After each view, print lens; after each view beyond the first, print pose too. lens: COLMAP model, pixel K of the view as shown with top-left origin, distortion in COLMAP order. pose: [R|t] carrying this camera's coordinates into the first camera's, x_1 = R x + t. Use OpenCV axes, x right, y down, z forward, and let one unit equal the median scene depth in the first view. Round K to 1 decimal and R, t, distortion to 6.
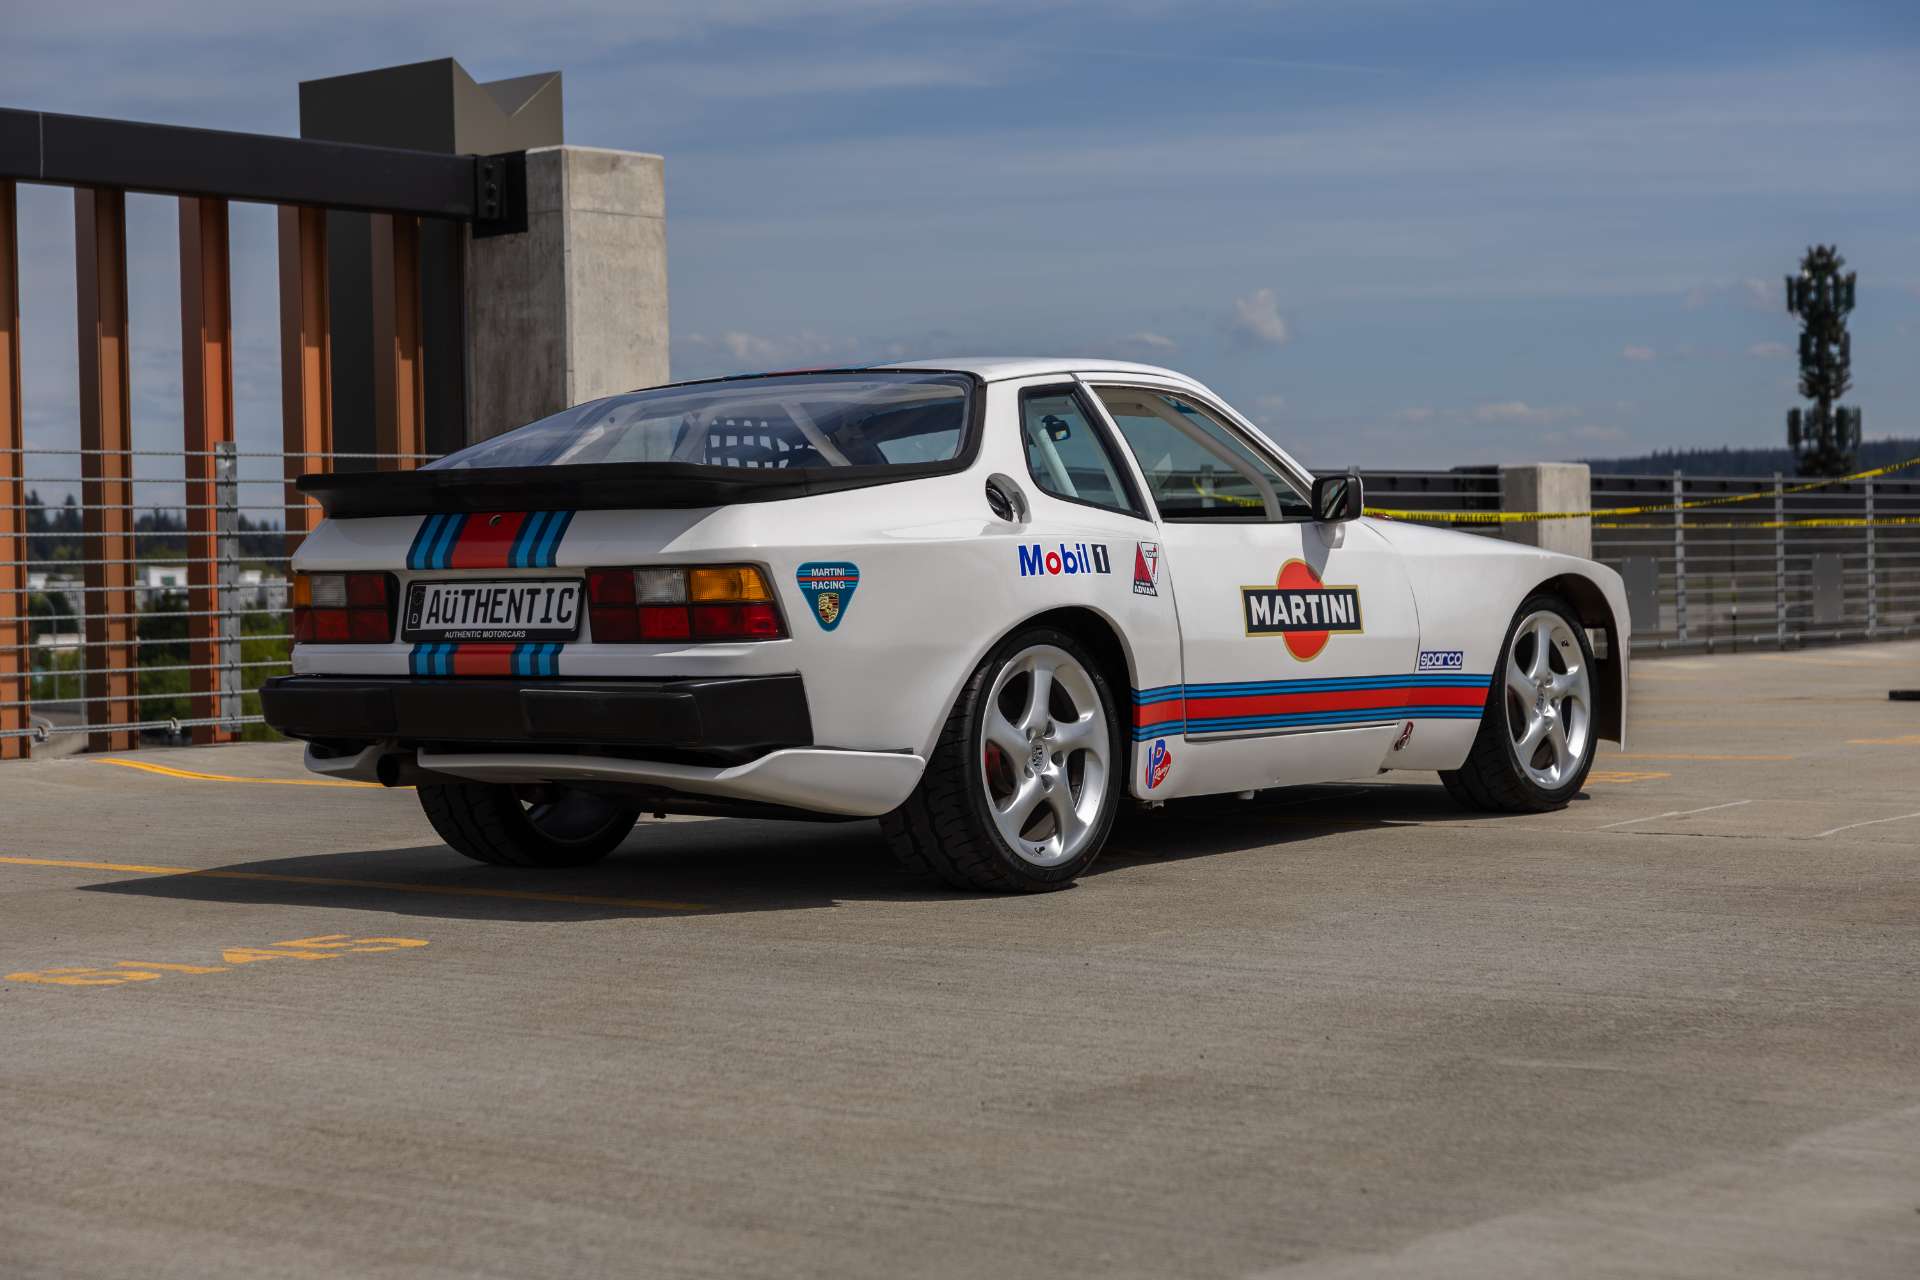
lens RADIAL K [[3594.5, 0, 961.4], [0, 3594.5, 645.3], [0, 0, 1]] dist [0.029984, 0.000000]
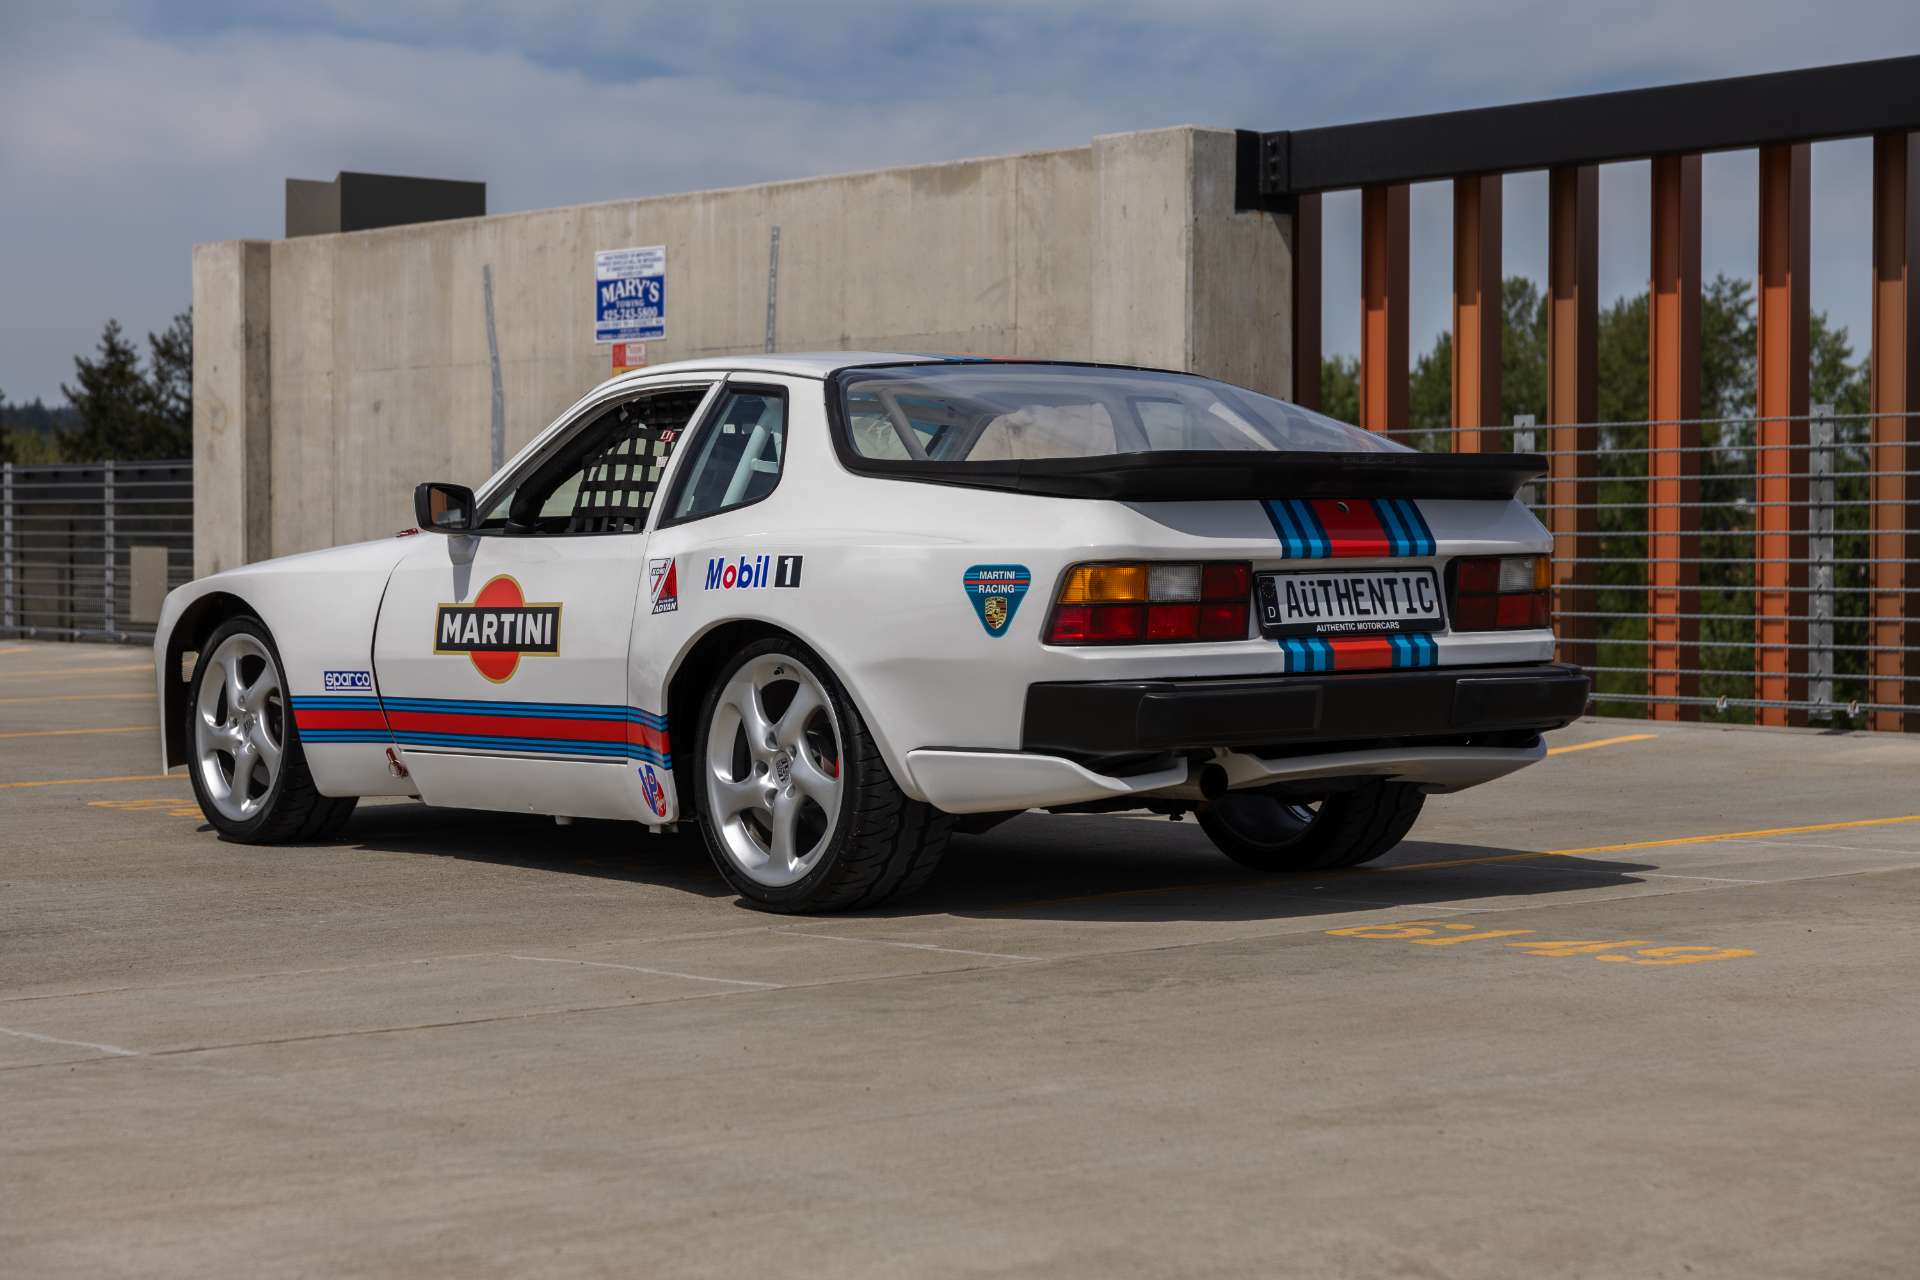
lens RADIAL K [[3594.5, 0, 965.8], [0, 3594.5, 642.5], [0, 0, 1]] dist [0.029984, 0.000000]
pose [[0.239426, -0.008274, 0.970879, -1.085416], [0.036908, 0.999318, -0.000585, -0.002097], [-0.970213, 0.035974, 0.239568, 0.869749]]
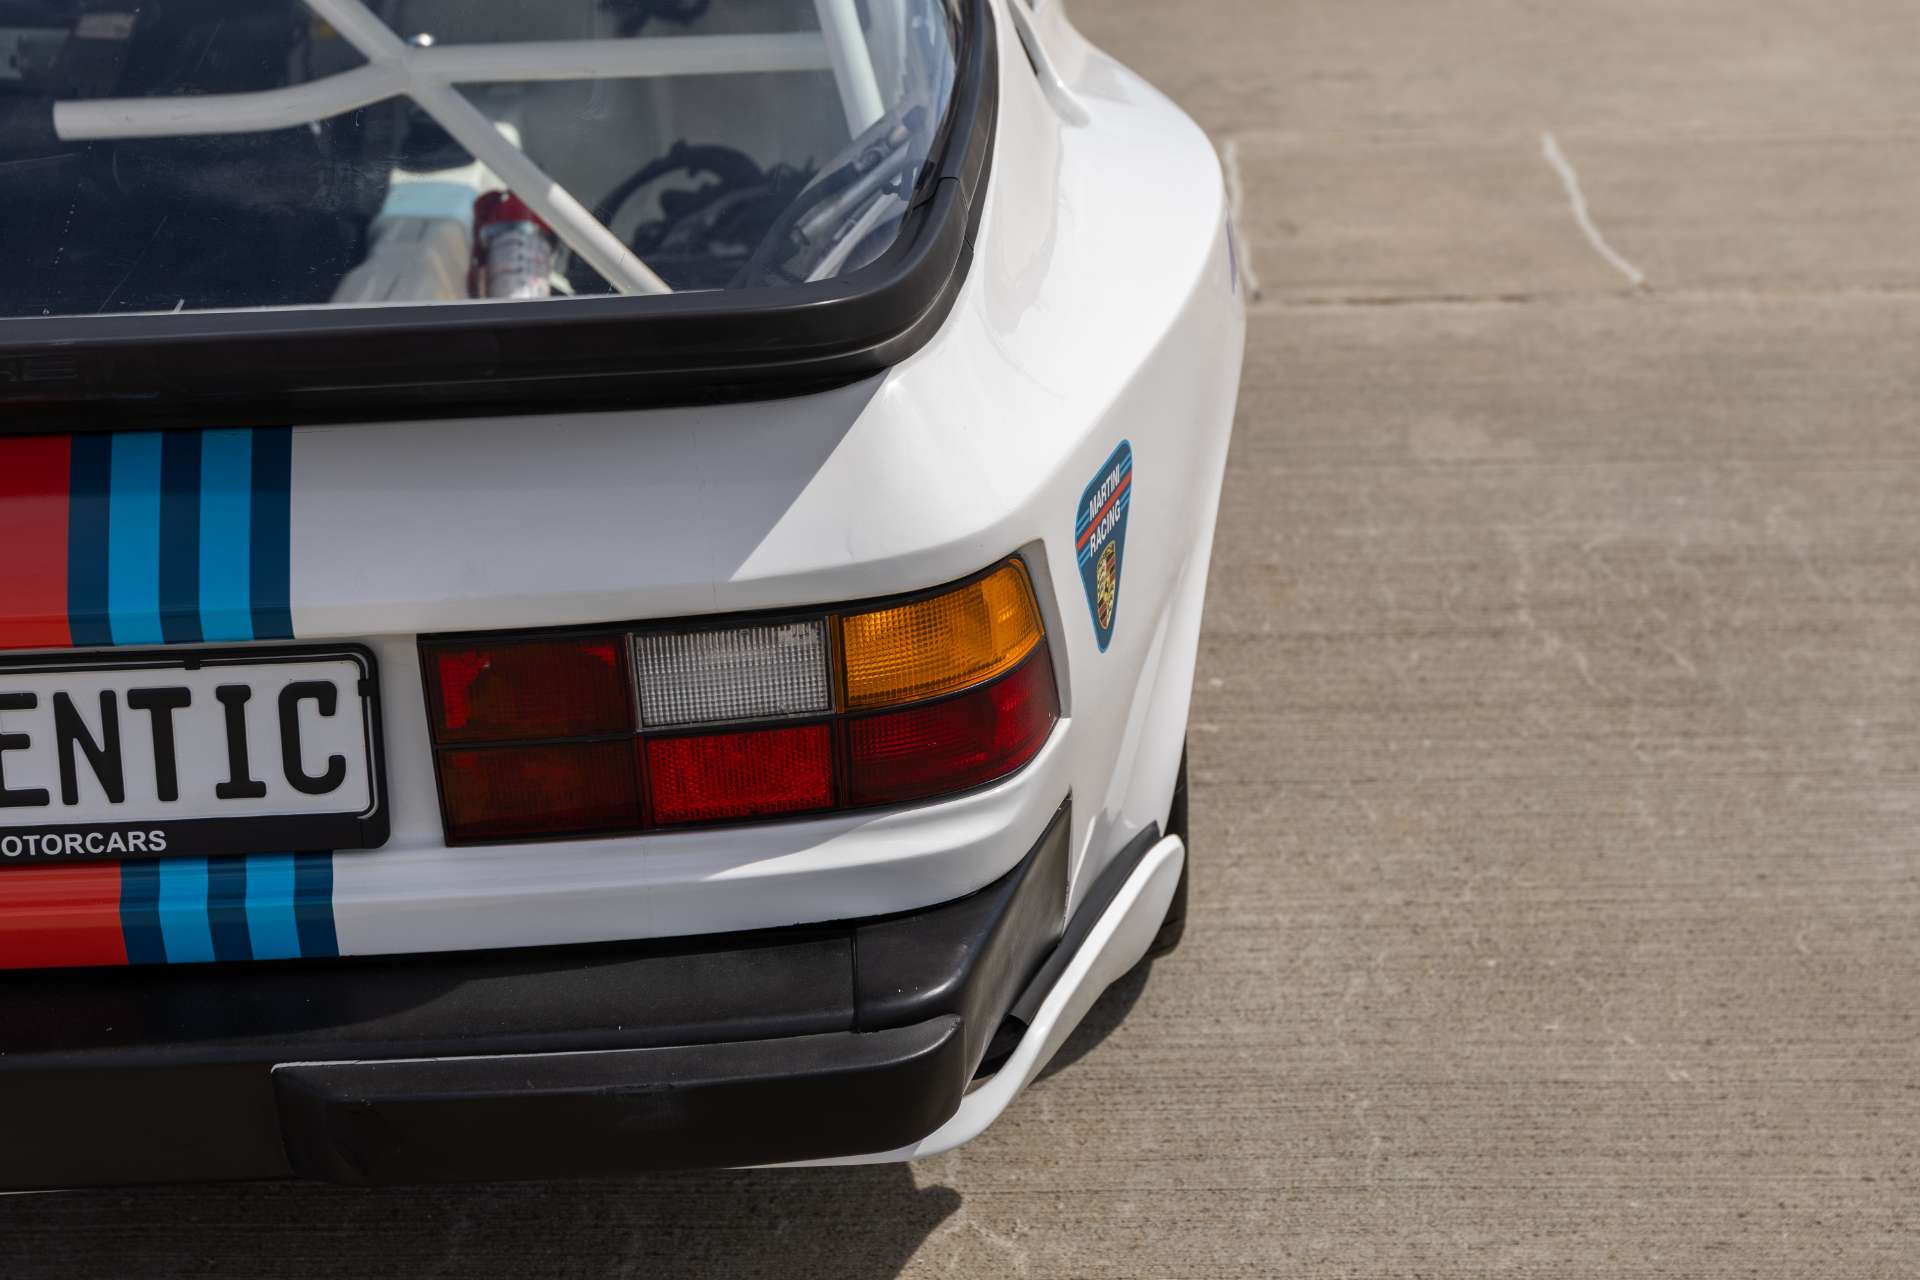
lens RADIAL K [[3052.3, 0, 957.3], [0, 3052.3, 624.9], [0, 0, 1]] dist [-0.045736, 0.000000]
pose [[0.777387, -0.258896, 0.573274, -0.210408], [0.026218, 0.923916, 0.381695, -0.116103], [-0.628476, -0.281695, 0.725028, 0.764897]]
